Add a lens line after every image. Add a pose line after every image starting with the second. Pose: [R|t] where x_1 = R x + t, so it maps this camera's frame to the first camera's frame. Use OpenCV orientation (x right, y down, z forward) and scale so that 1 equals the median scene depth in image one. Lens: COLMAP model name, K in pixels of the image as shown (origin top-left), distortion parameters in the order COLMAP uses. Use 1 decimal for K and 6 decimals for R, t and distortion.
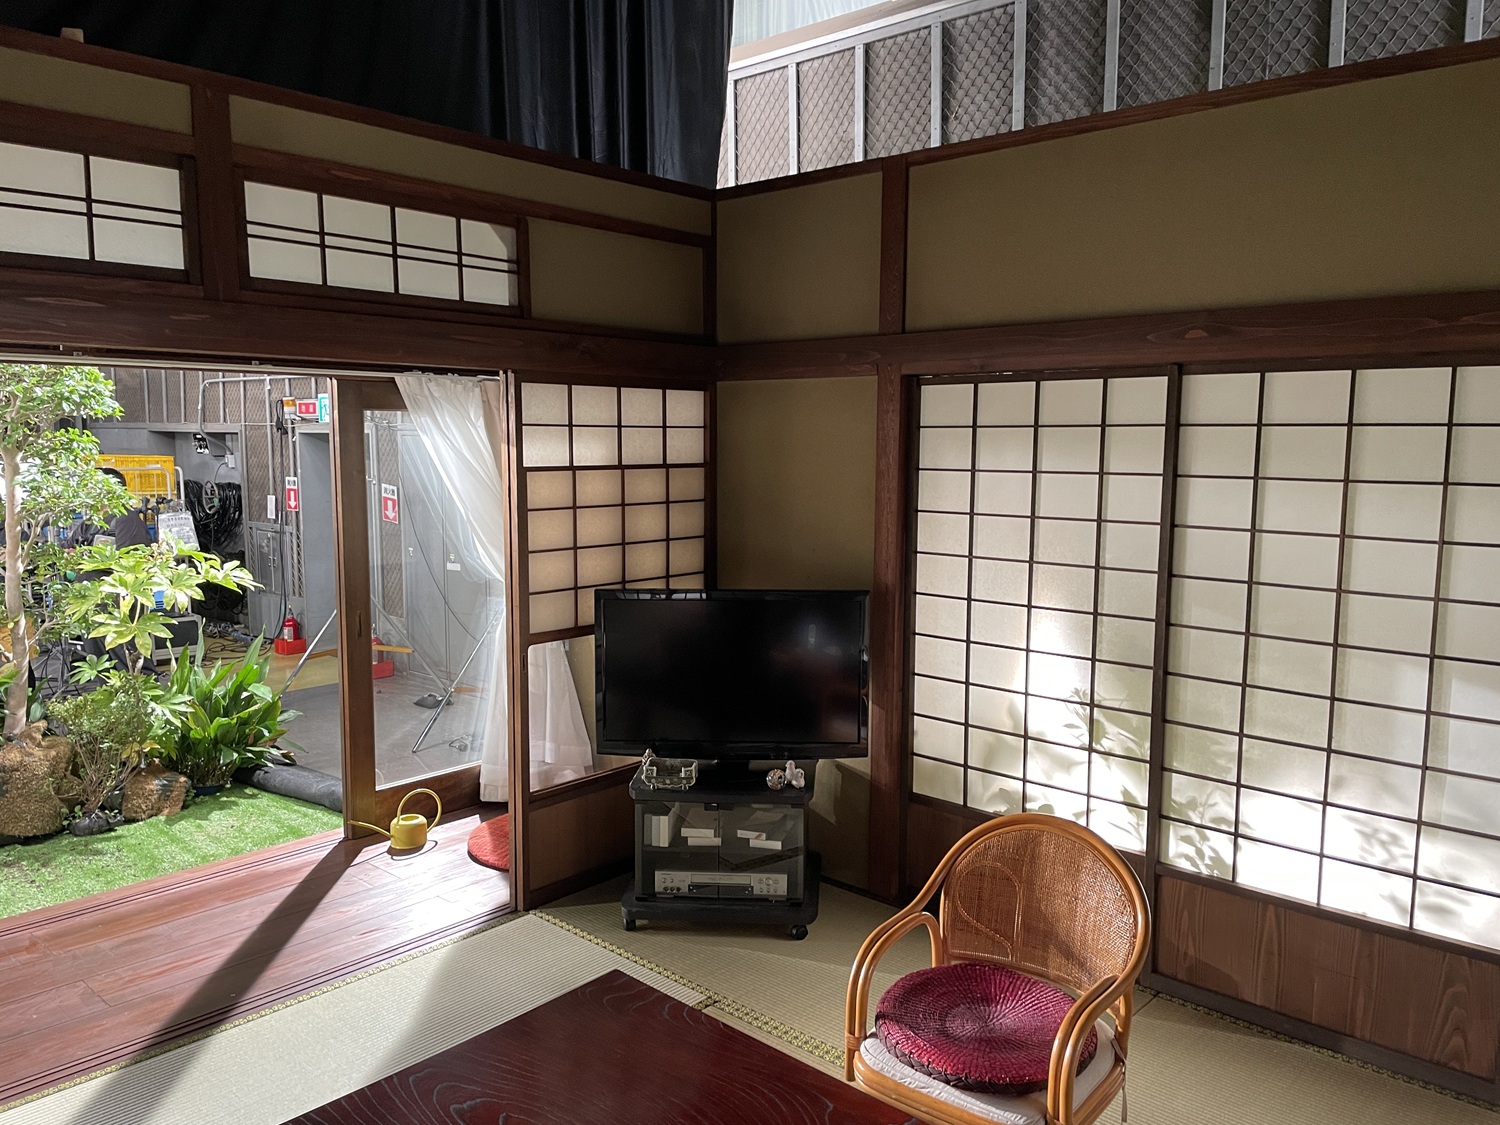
lens RADIAL K [[1132.3, 0, 758.4], [0, 1132.3, 565.0], [0, 0, 1]] dist [0.115592, -0.147356]
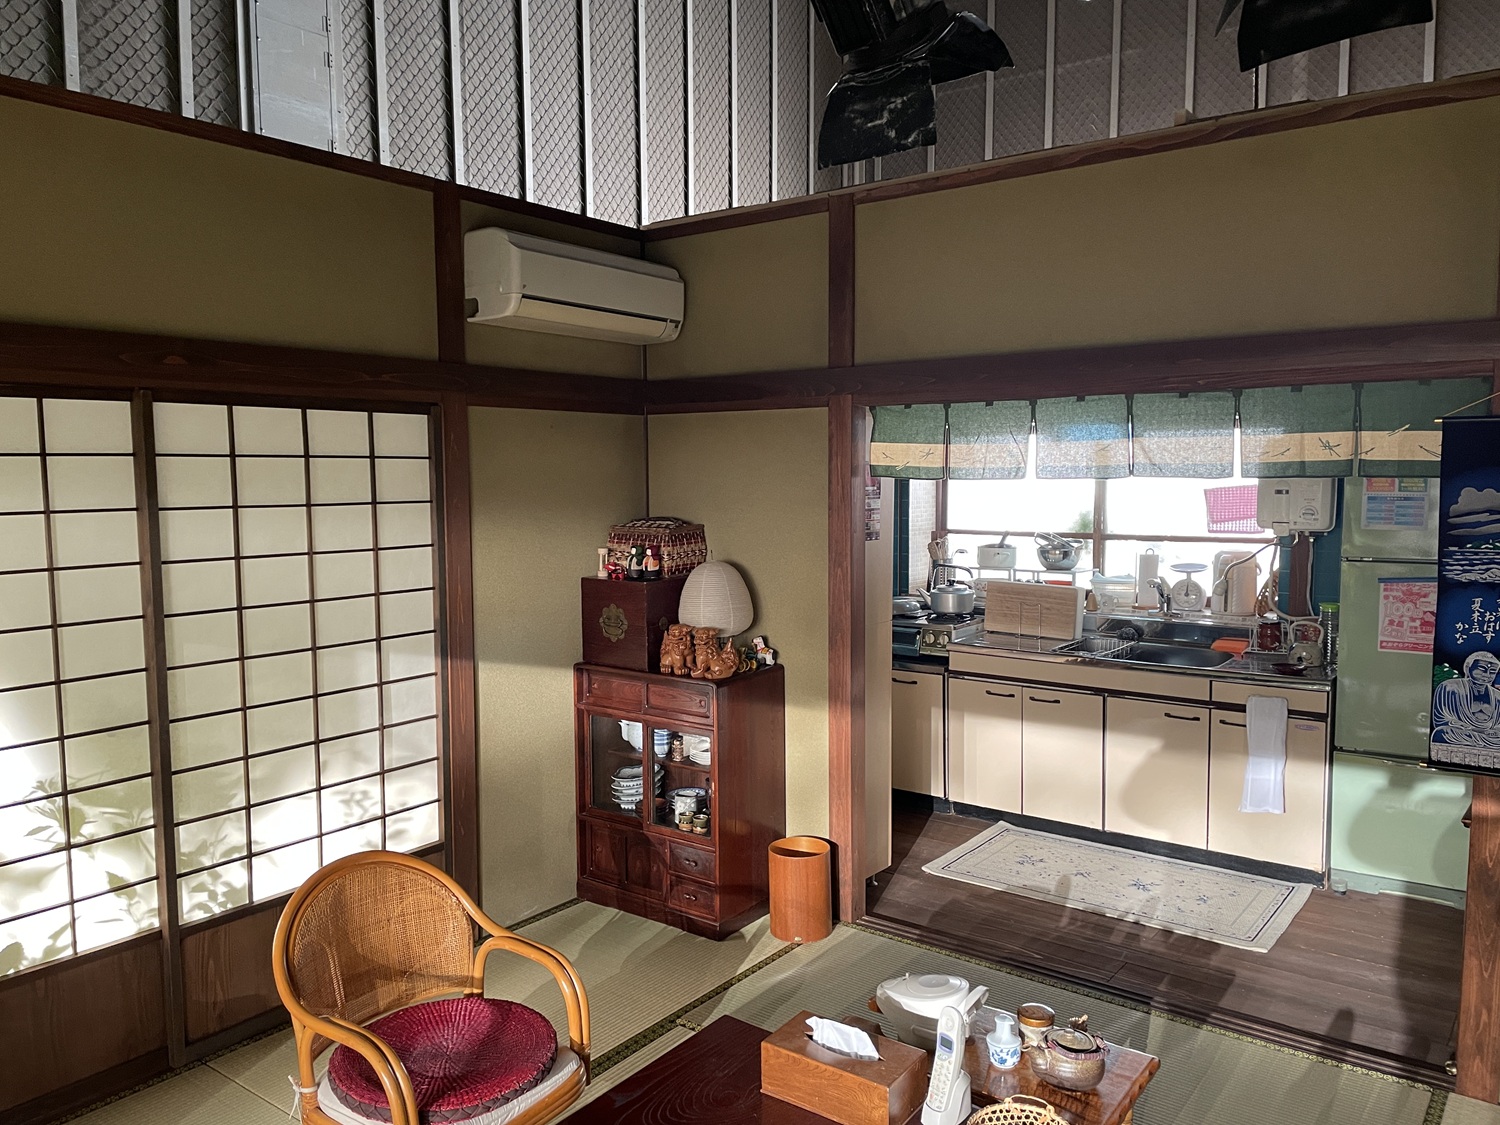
lens RADIAL K [[1132.3, 0, 758.4], [0, 1132.3, 565.0], [0, 0, 1]] dist [0.115592, -0.147356]
pose [[-0.094920, -0.092071, 0.991218, -0.604369], [0.116275, 0.987873, 0.102895, -0.071824], [-0.988671, 0.125021, -0.083064, 0.593763]]
